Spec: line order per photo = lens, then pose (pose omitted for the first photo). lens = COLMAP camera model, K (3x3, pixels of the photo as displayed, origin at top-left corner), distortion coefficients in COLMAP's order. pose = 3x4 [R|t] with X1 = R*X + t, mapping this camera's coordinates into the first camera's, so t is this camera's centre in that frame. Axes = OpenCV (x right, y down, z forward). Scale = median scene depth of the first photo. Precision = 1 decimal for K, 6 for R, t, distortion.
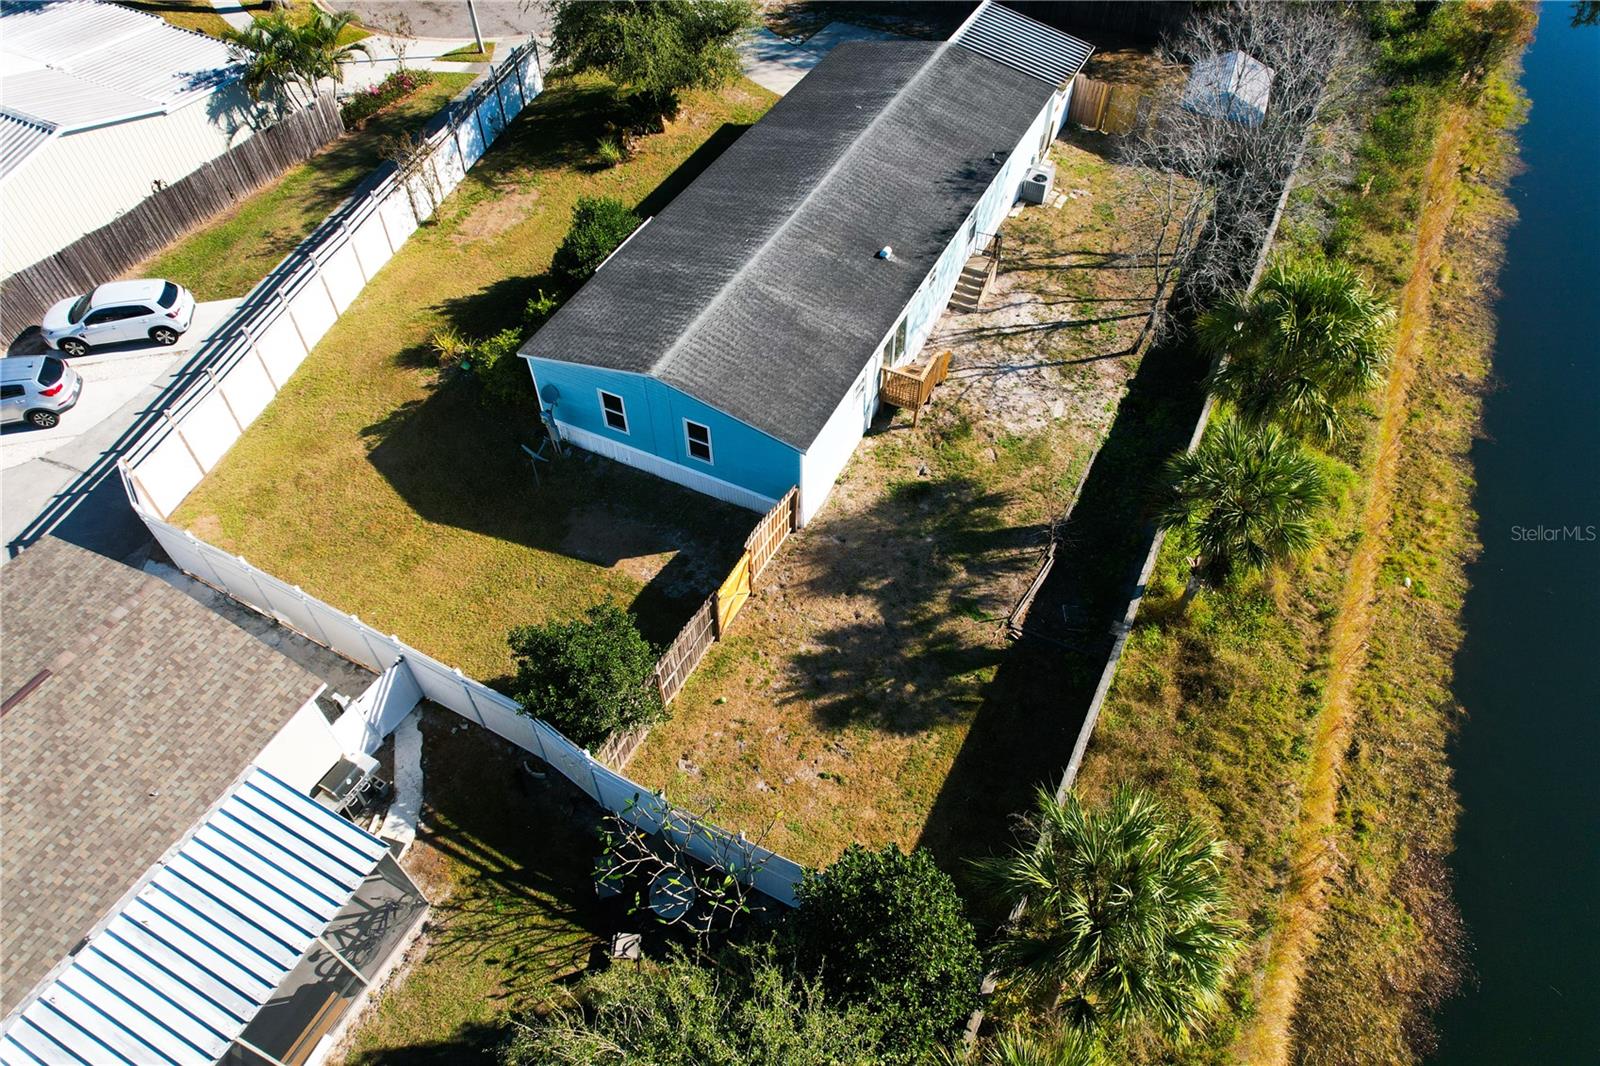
lens RADIAL K [[1024.2, 0, 792.0], [0, 1024.2, 539.6], [0, 0, 1]] dist [-0.074307, 0.062621]
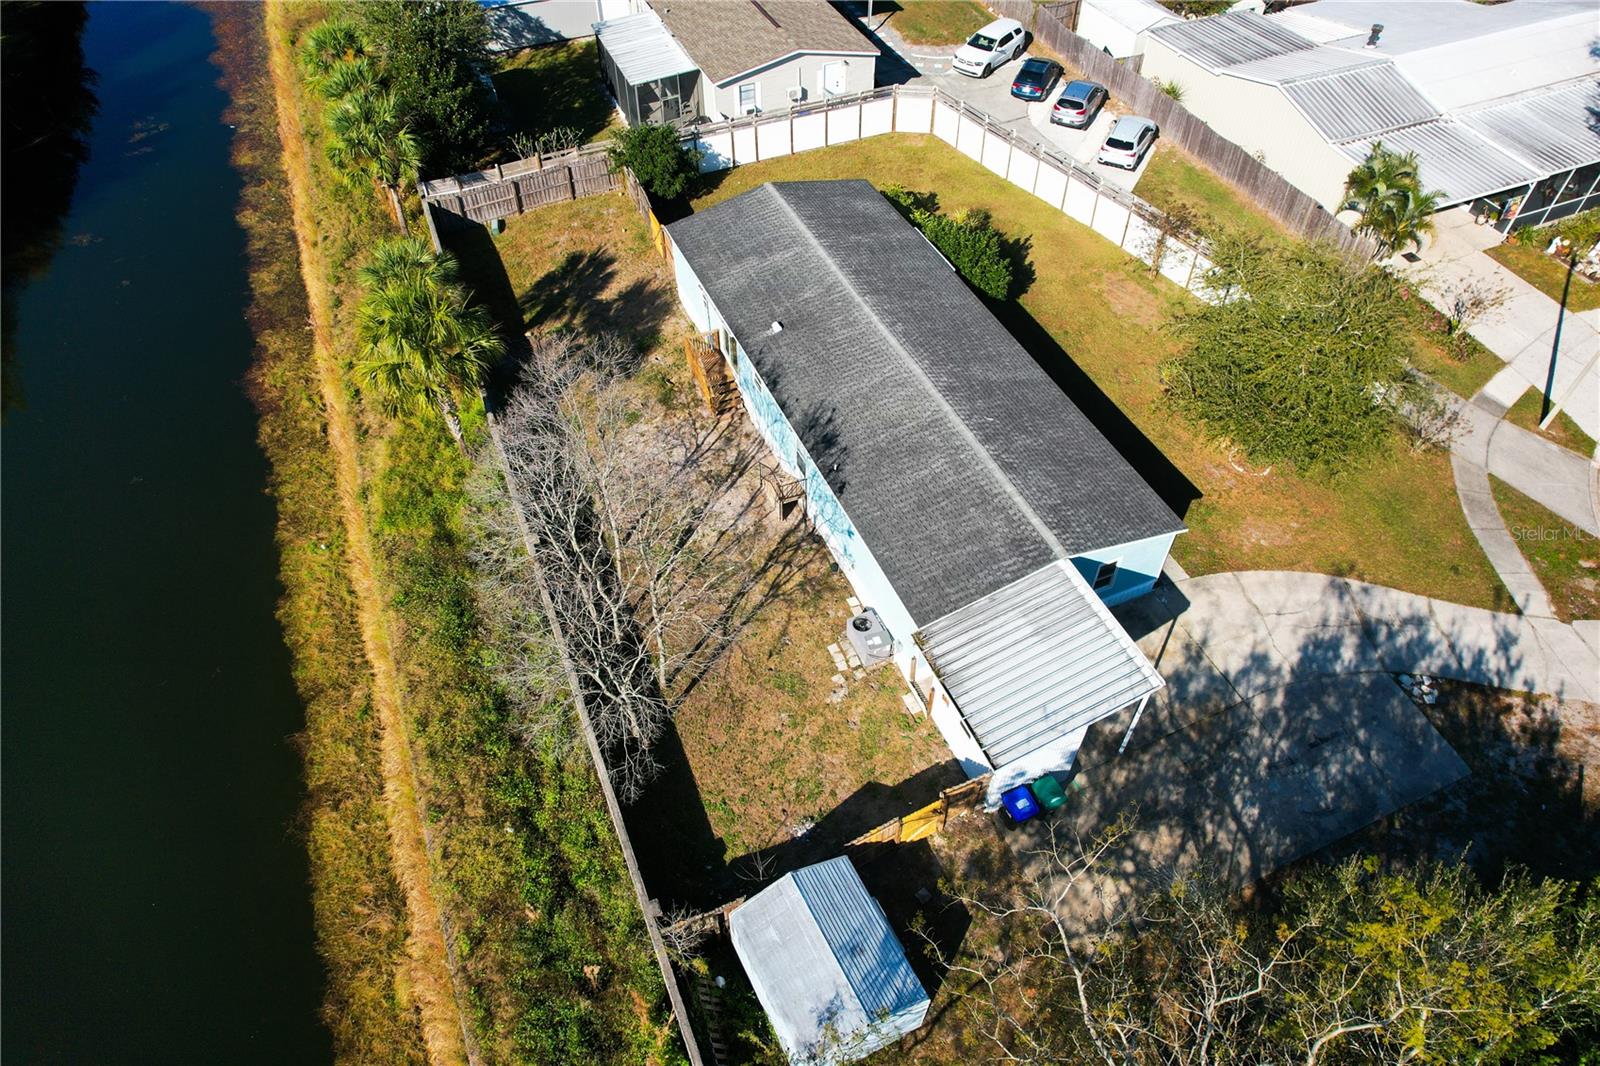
lens RADIAL K [[1024.2, 0, 792.0], [0, 1024.2, 539.6], [0, 0, 1]] dist [-0.074307, 0.062621]
pose [[-0.645866, 0.584655, -0.490953, 0.767825], [-0.575621, 0.049516, 0.816216, -1.188598], [0.501516, 0.809769, 0.304559, 0.818216]]
